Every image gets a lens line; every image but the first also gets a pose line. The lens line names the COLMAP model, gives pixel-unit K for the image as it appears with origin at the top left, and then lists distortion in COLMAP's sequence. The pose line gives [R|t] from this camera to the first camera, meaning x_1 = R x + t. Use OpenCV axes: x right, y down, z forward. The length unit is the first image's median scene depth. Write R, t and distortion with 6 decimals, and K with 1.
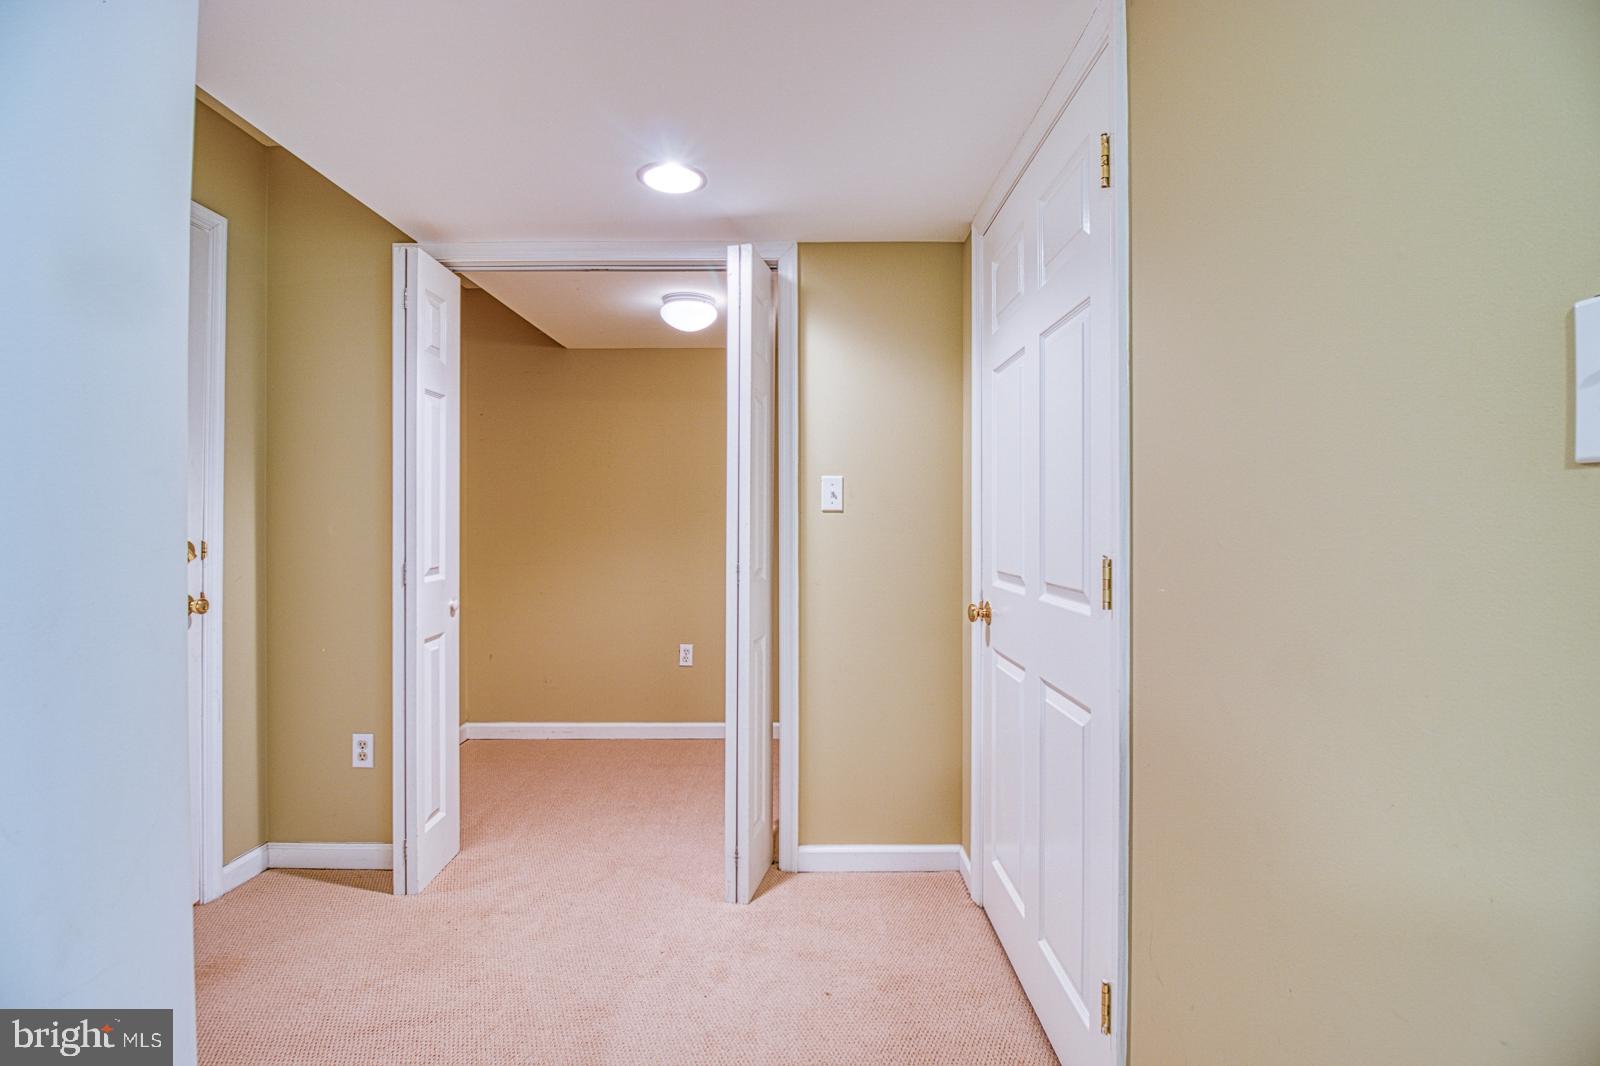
lens RADIAL K [[744.6, 0, 799.9], [0, 744.6, 528.2], [0, 0, 1]] dist [0.000371, -0.012888]
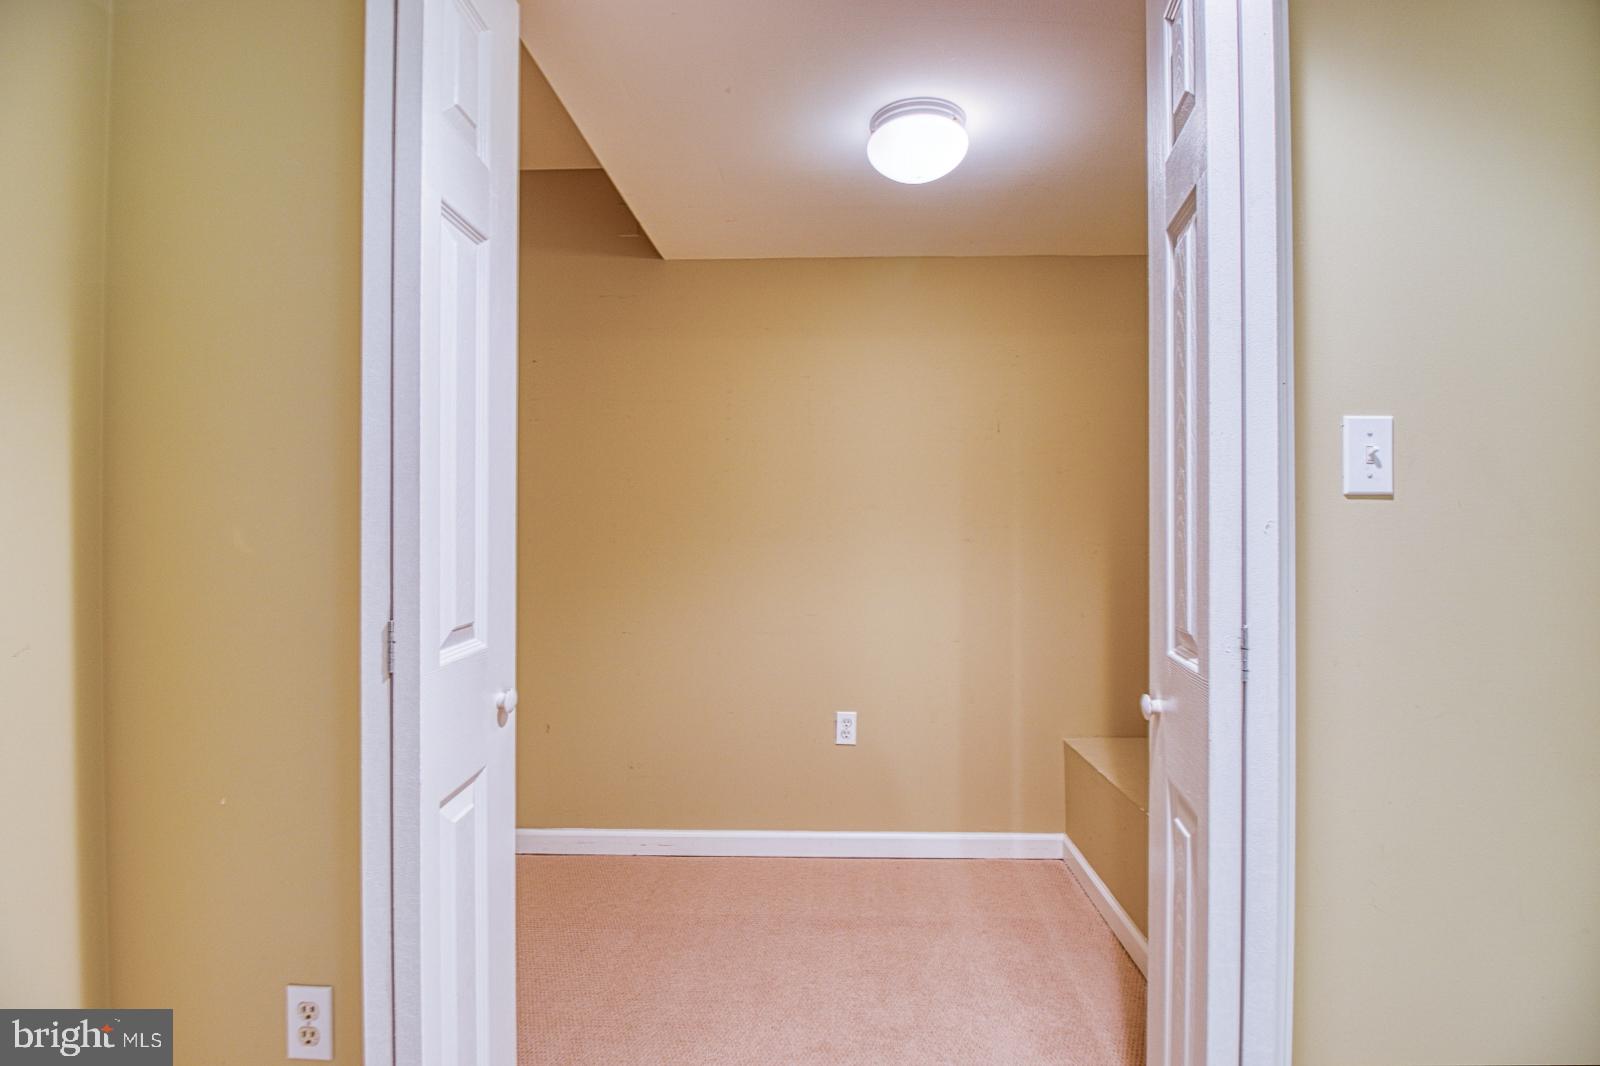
lens RADIAL K [[744.6, 0, 799.9], [0, 744.6, 528.2], [0, 0, 1]] dist [0.000371, -0.012888]
pose [[0.999455, 0.001142, -0.032988, -0.273782], [-0.001211, 0.999997, -0.002089, -0.002961], [0.032985, 0.002128, 0.999454, 0.558531]]
